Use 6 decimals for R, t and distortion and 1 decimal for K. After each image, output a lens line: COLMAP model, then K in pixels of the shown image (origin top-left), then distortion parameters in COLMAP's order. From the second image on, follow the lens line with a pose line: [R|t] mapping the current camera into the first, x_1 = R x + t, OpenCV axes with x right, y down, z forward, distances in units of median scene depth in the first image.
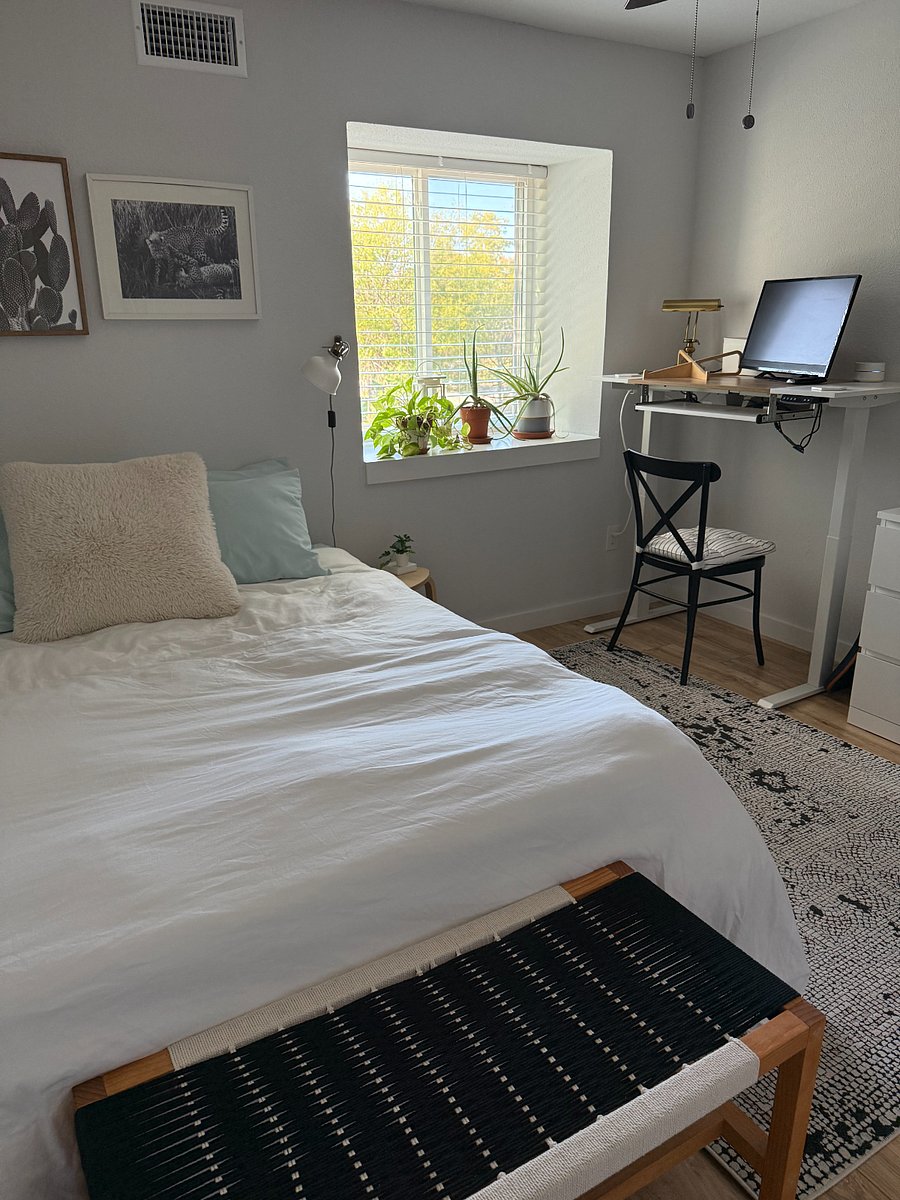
lens RADIAL K [[843.7, 0, 426.0], [0, 843.7, 600.8], [0, 0, 1]] dist [0.079754, -0.163434]
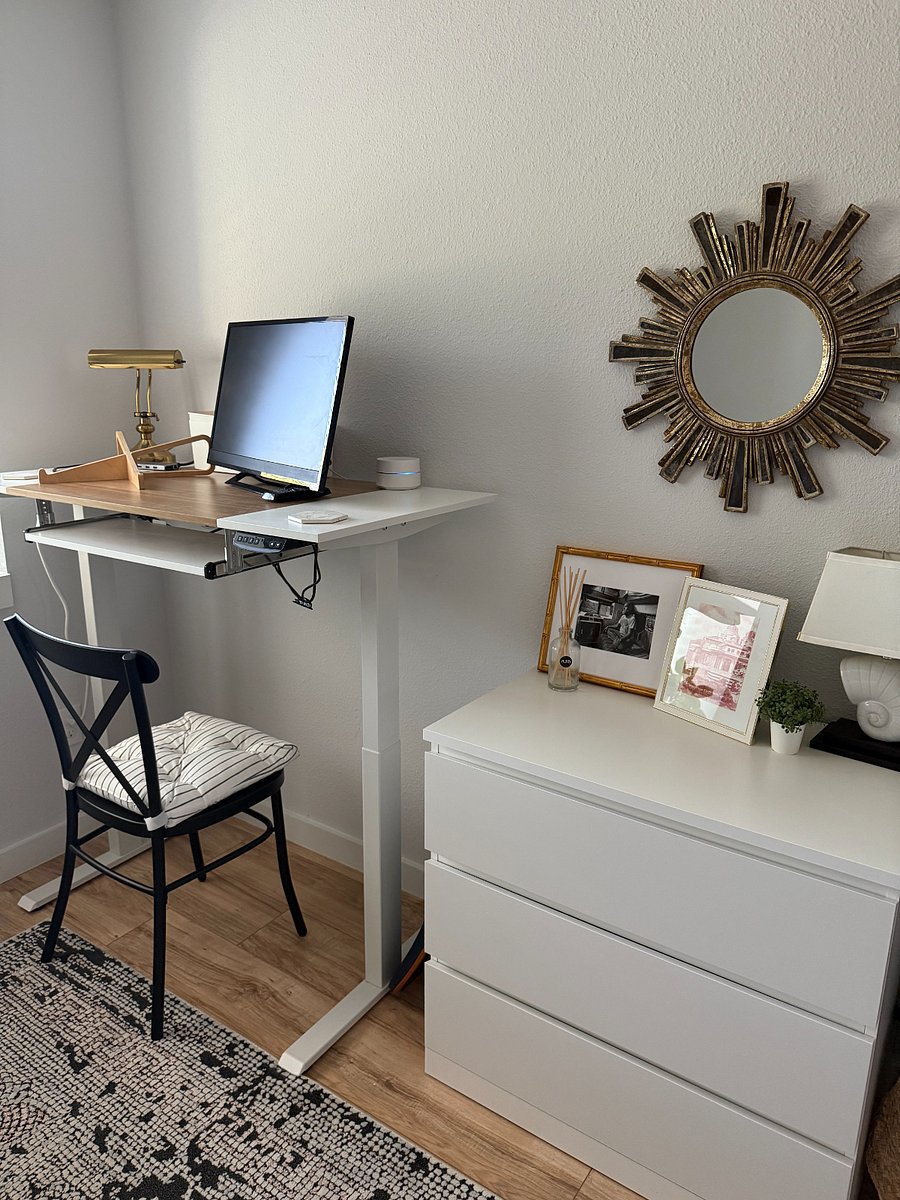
lens RADIAL K [[849.5, 0, 450.0], [0, 849.5, 594.0], [0, 0, 1]] dist [0.003686, -0.007674]
pose [[0.901387, -0.087324, 0.424119, 0.271754], [0.112488, 0.993050, -0.034608, -0.148440], [-0.418149, 0.078903, 0.904945, 0.409810]]
